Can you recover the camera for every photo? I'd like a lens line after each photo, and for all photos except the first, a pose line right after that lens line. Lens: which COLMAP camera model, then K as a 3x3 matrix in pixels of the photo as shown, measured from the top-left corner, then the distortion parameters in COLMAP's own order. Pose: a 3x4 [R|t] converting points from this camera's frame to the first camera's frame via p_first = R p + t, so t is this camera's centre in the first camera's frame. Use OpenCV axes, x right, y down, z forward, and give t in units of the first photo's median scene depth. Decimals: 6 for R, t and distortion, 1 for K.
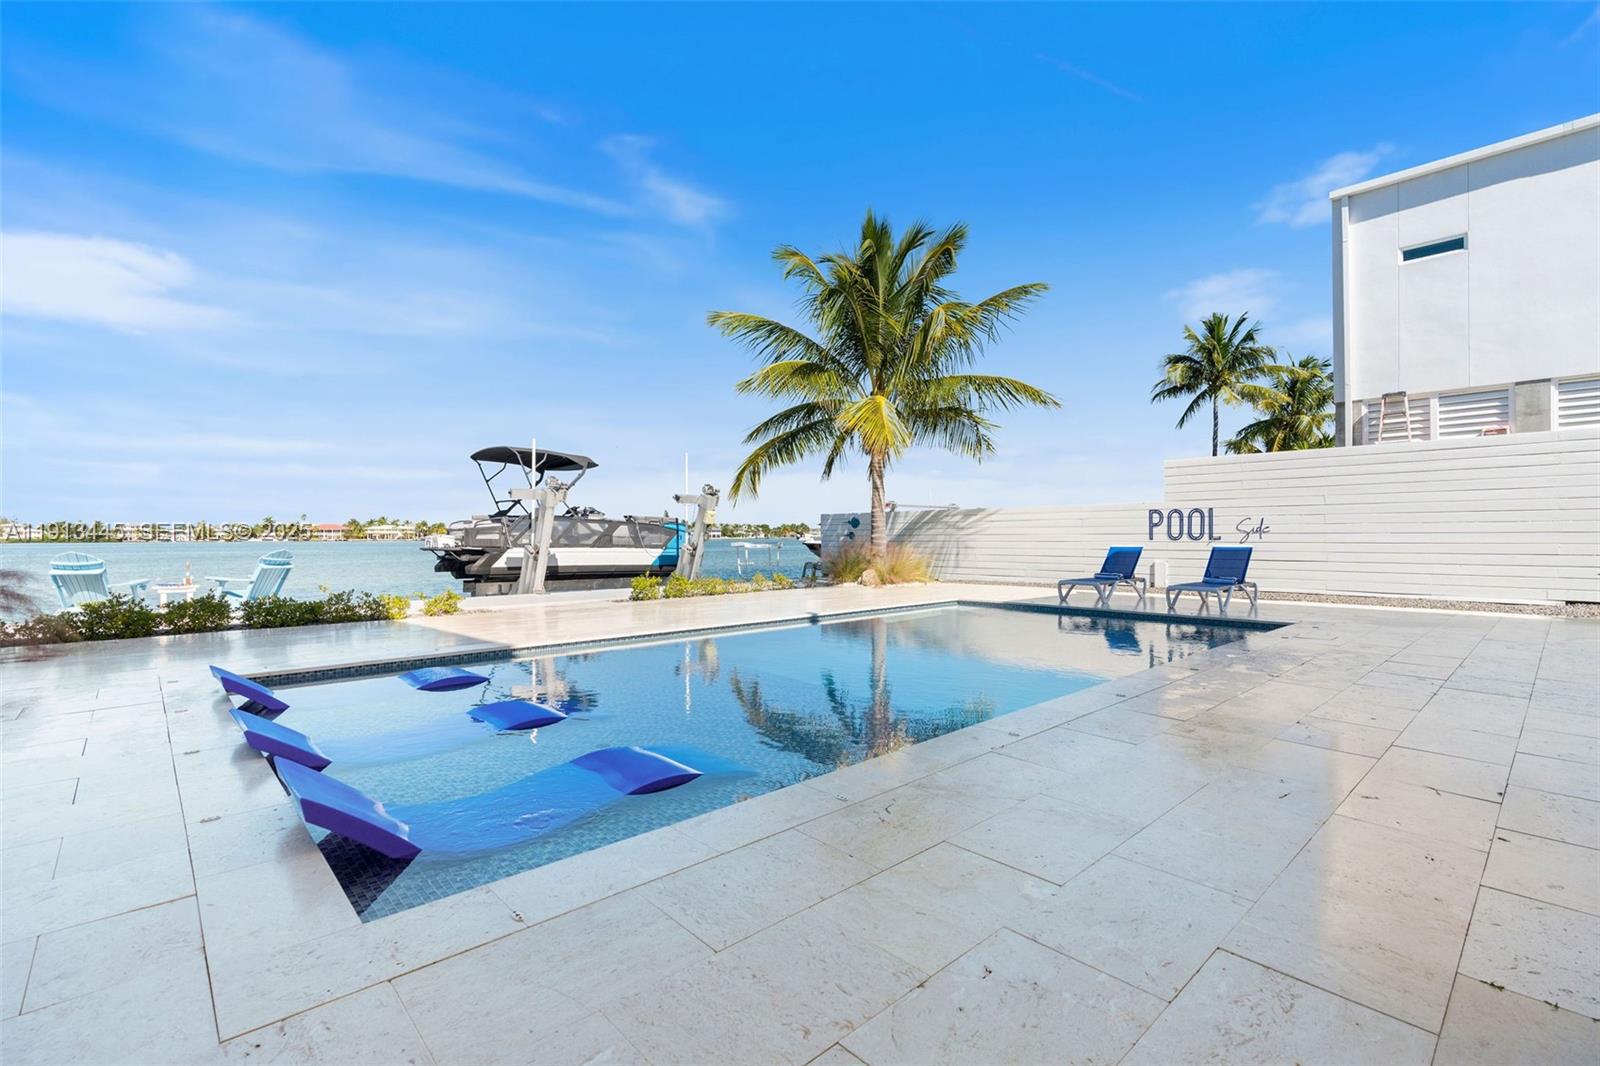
lens RADIAL K [[724.3, 0, 809.6], [0, 724.3, 536.1], [0, 0, 1]] dist [-0.001447, 0.000451]
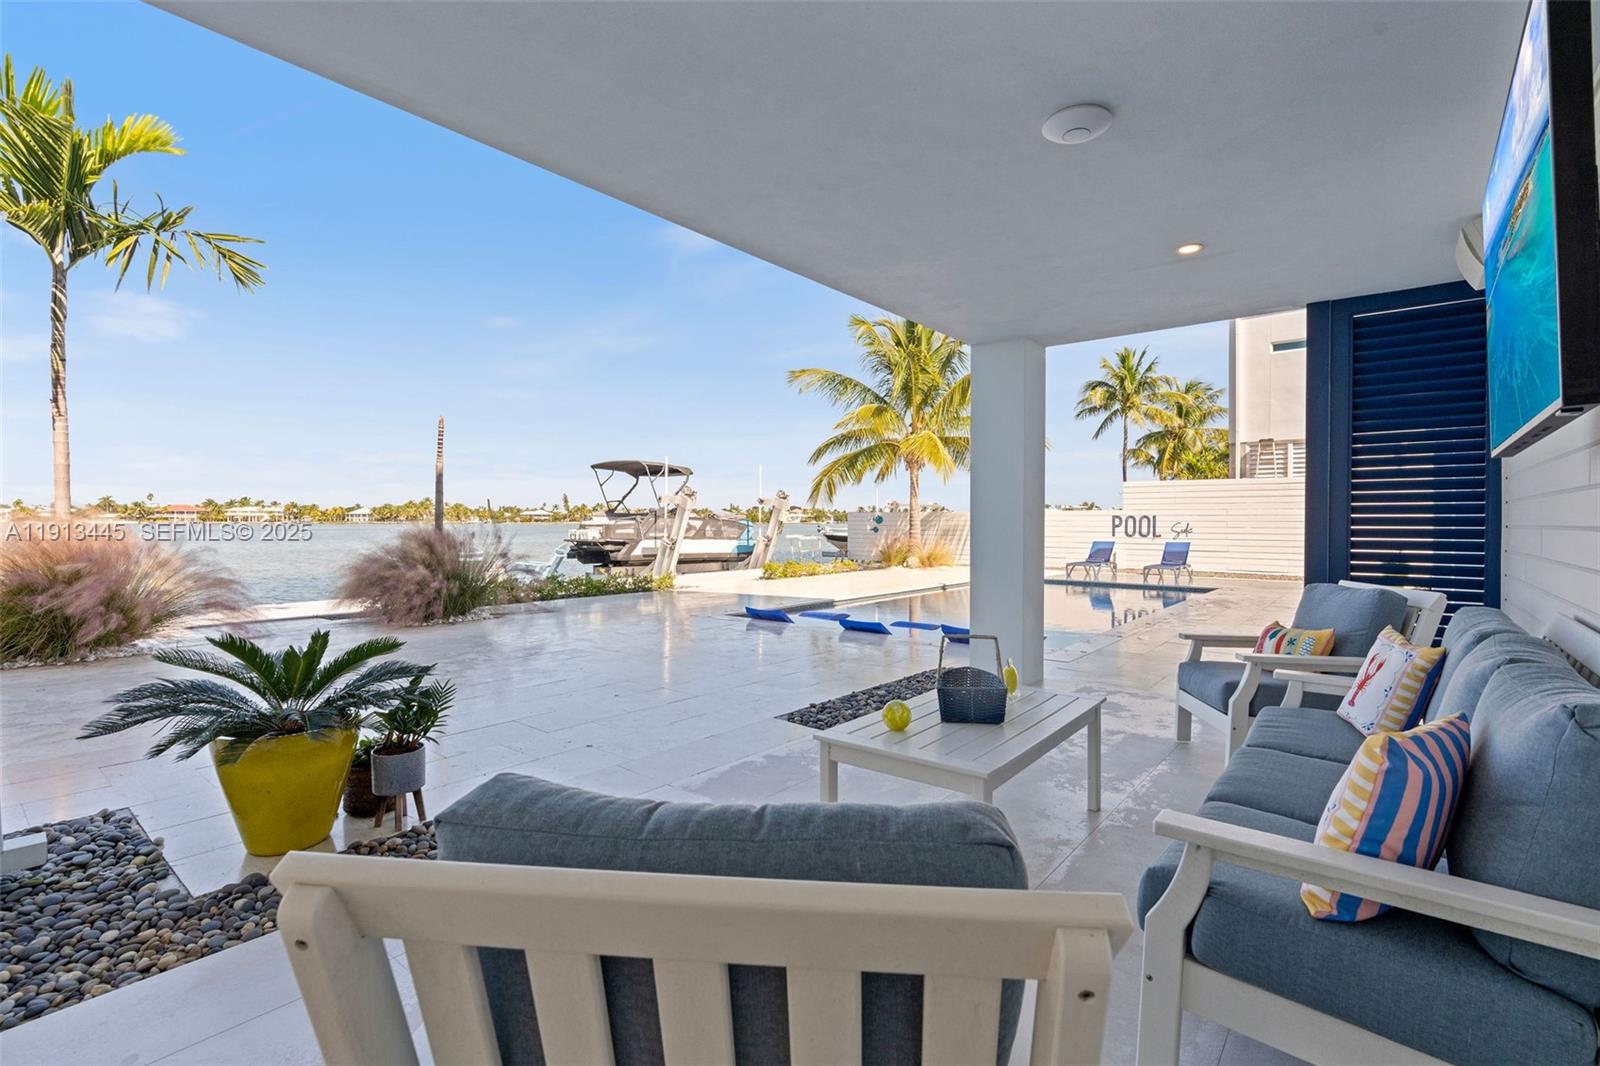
lens RADIAL K [[732.0, 0, 796.4], [0, 732.0, 529.7], [0, 0, 1]] dist [0.001433, 0.000307]
pose [[0.991871, 0.004118, 0.127179, -0.307306], [-0.005671, 0.999914, 0.011854, -0.019206], [-0.127119, -0.012479, 0.991809, -0.336756]]
